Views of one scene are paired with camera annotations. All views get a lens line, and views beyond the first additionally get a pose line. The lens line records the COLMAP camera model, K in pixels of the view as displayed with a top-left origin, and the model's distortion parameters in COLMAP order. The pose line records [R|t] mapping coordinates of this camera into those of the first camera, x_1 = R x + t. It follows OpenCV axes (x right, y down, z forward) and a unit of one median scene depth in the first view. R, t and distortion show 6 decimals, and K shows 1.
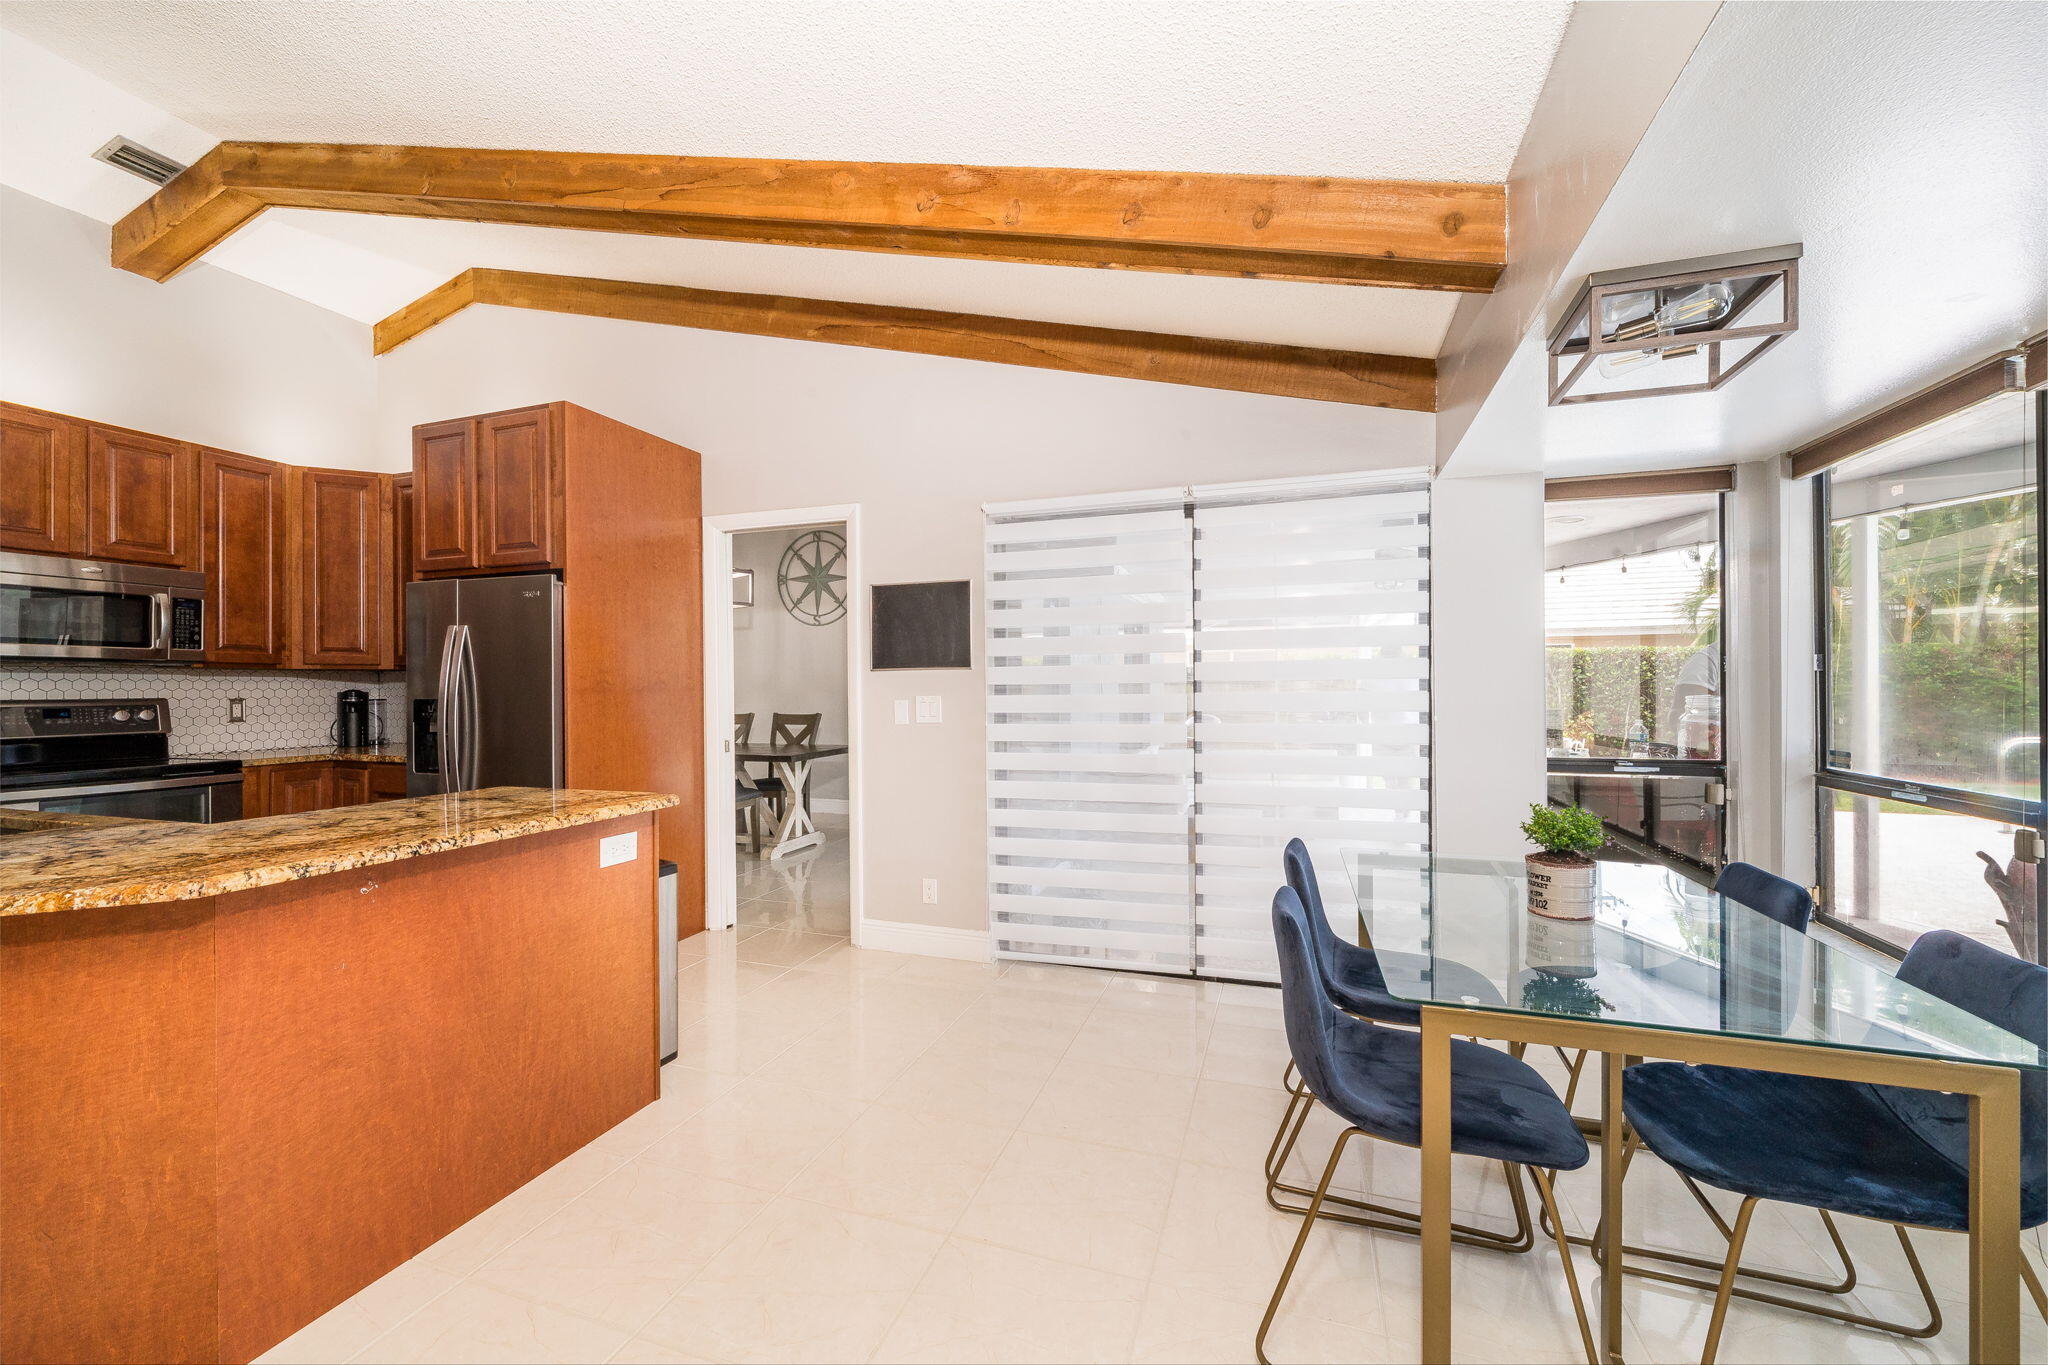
lens RADIAL K [[804.9, 0, 1030.1], [0, 804.9, 680.0], [0, 0, 1]] dist [-0.004535, 0.000119]
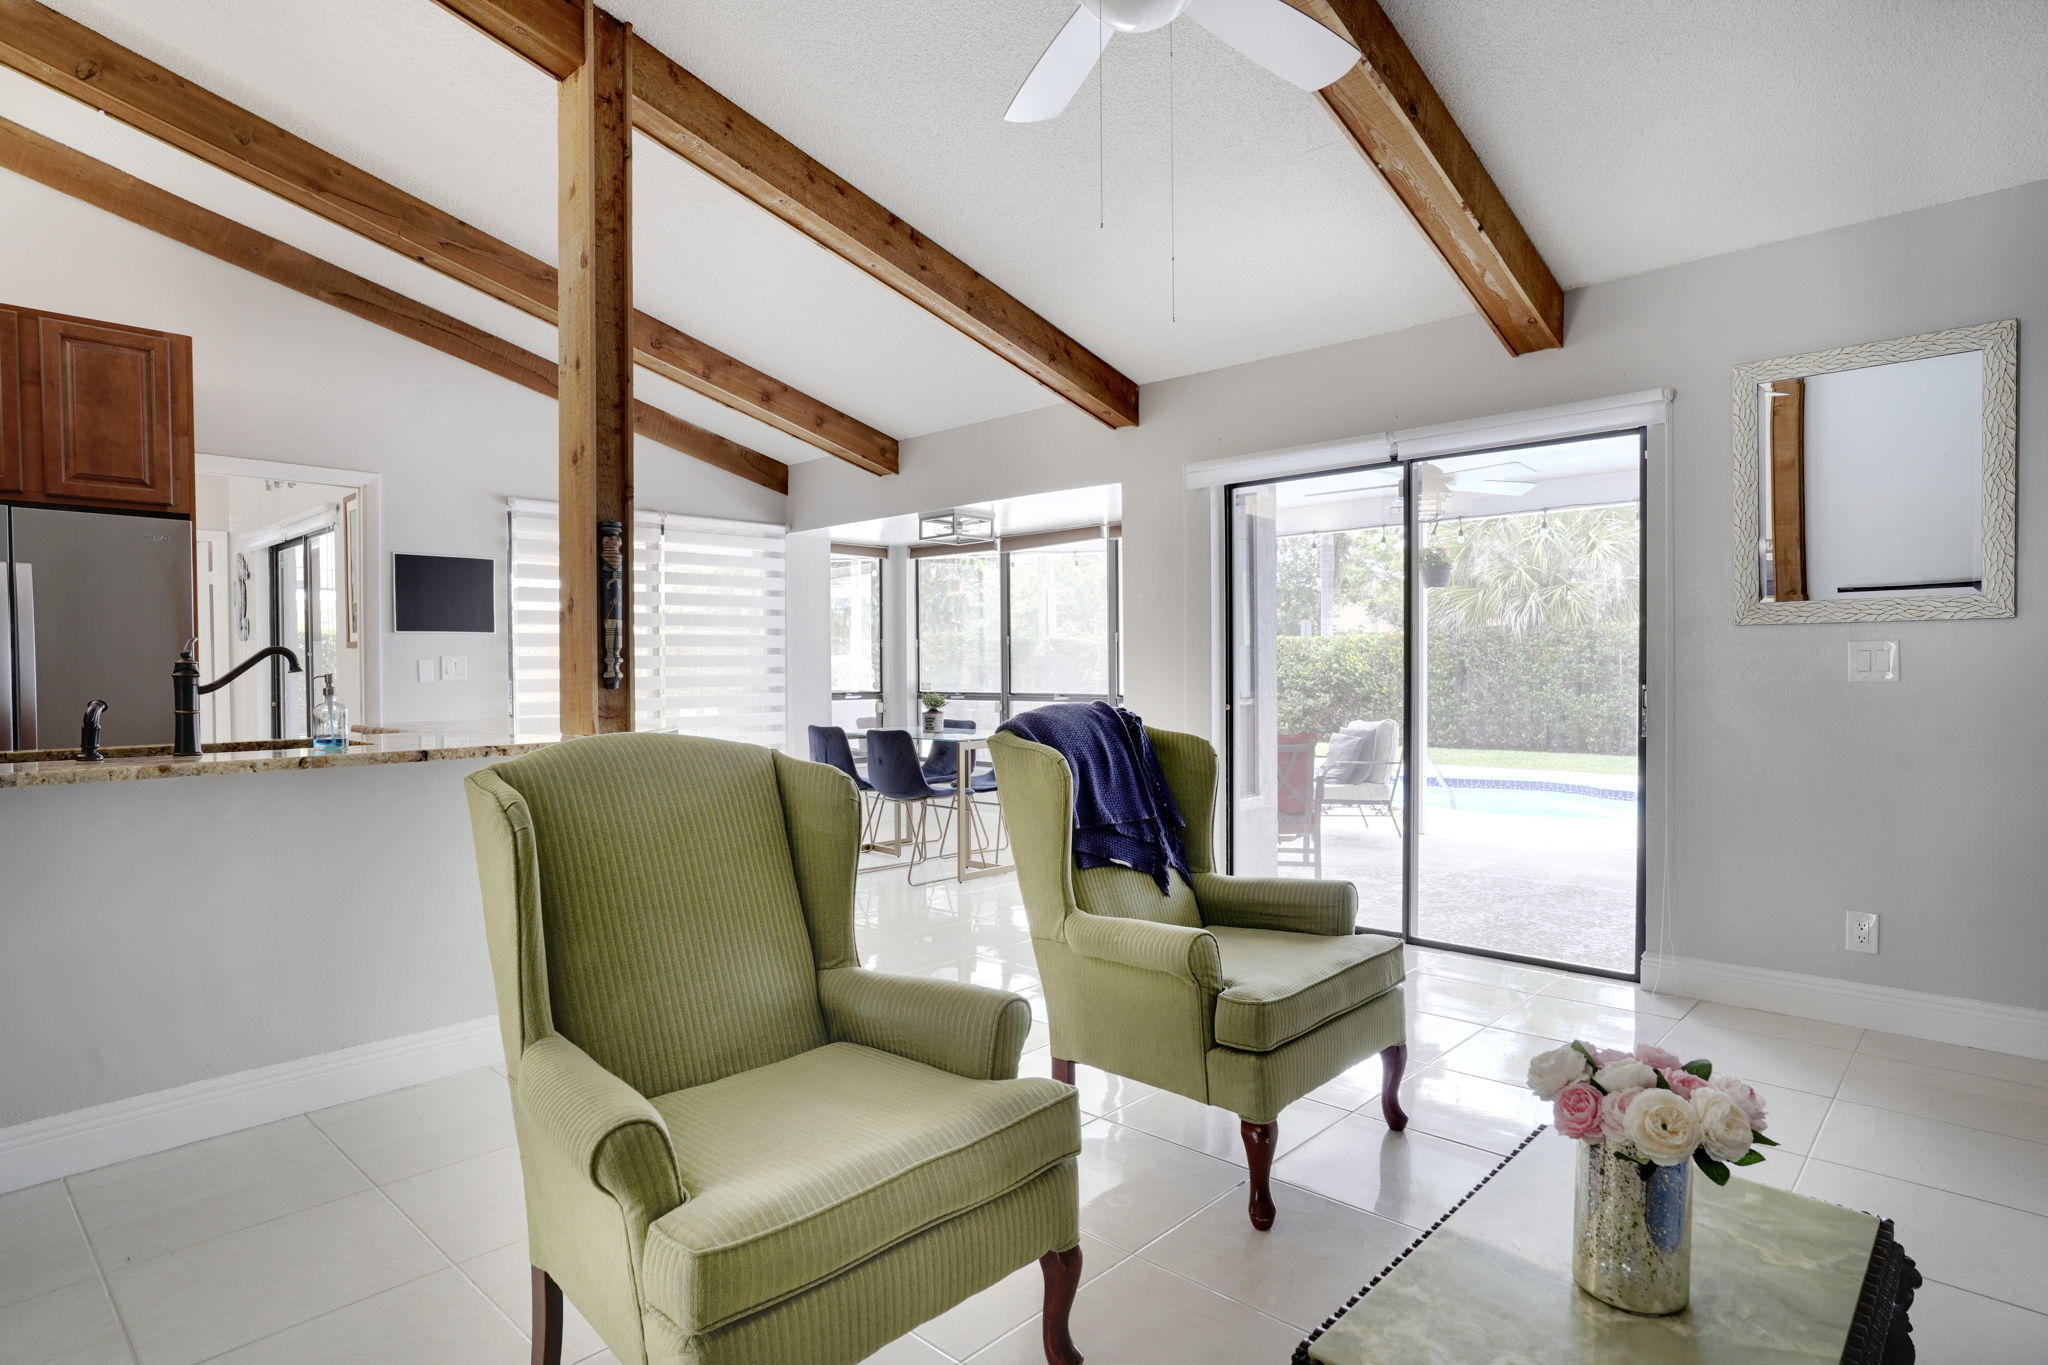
lens RADIAL K [[1092.5, 0, 1014.2], [0, 1092.5, 671.1], [0, 0, 1]] dist [-0.003002, 0.005088]
pose [[0.412915, -0.003924, 0.910761, -1.175232], [-0.003513, 0.999976, 0.005901, 0.028646], [-0.910763, -0.005636, 0.412891, -0.357273]]
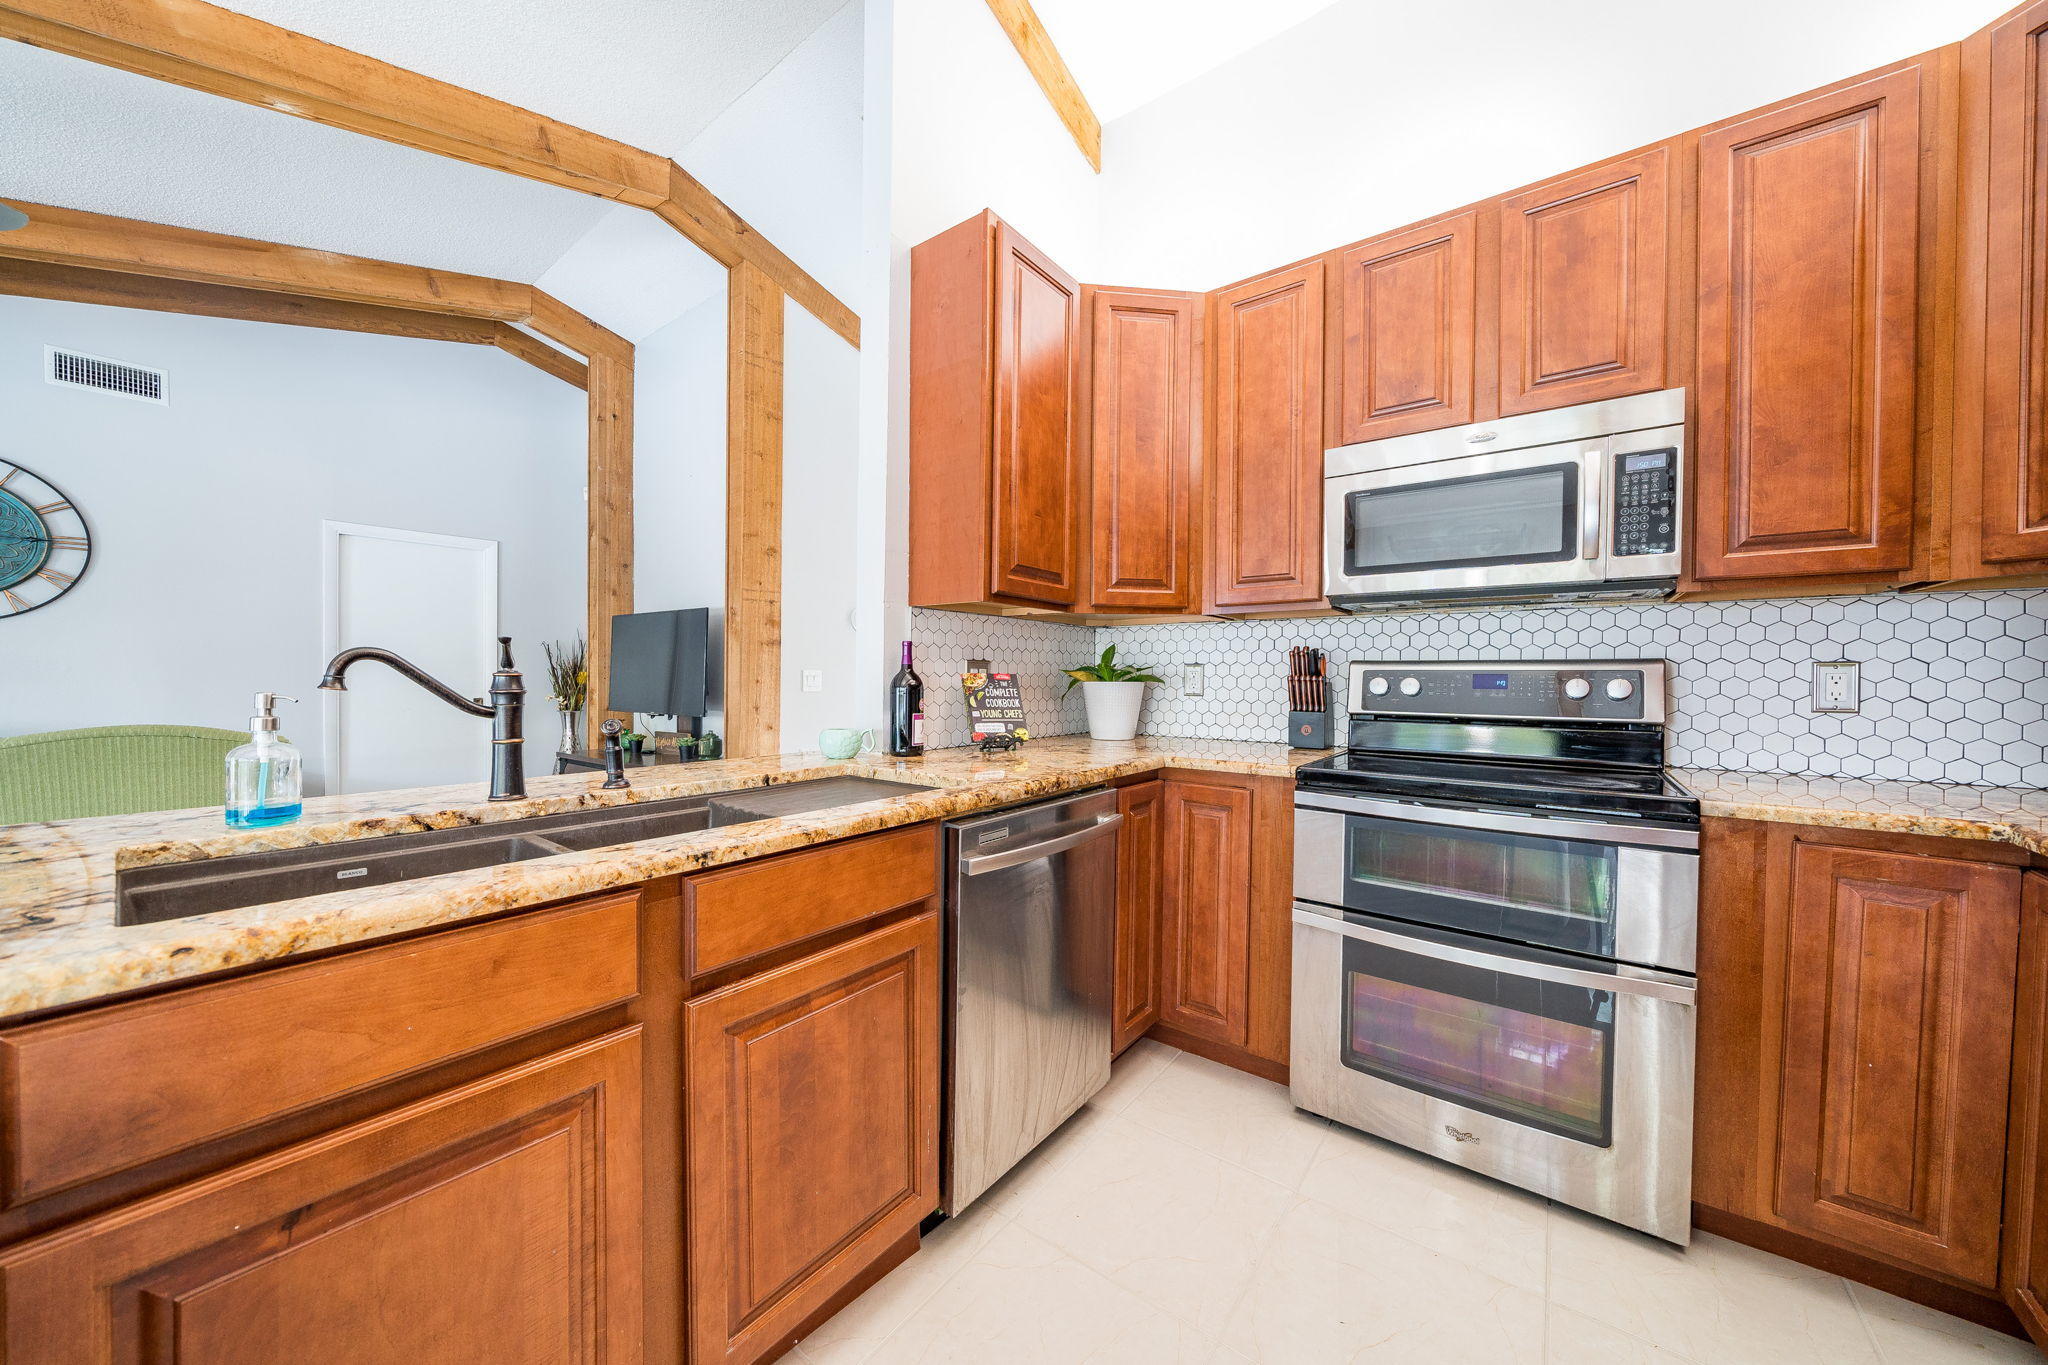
lens RADIAL K [[700.4, 0, 1018.0], [0, 700.4, 681.8], [0, 0, 1]] dist [-0.008059, -0.000362]
pose [[-0.327167, 0.009417, -0.944920, -0.515166], [0.001307, 0.999954, 0.009513, 0.033833], [0.944966, 0.001878, -0.327164, 0.760838]]
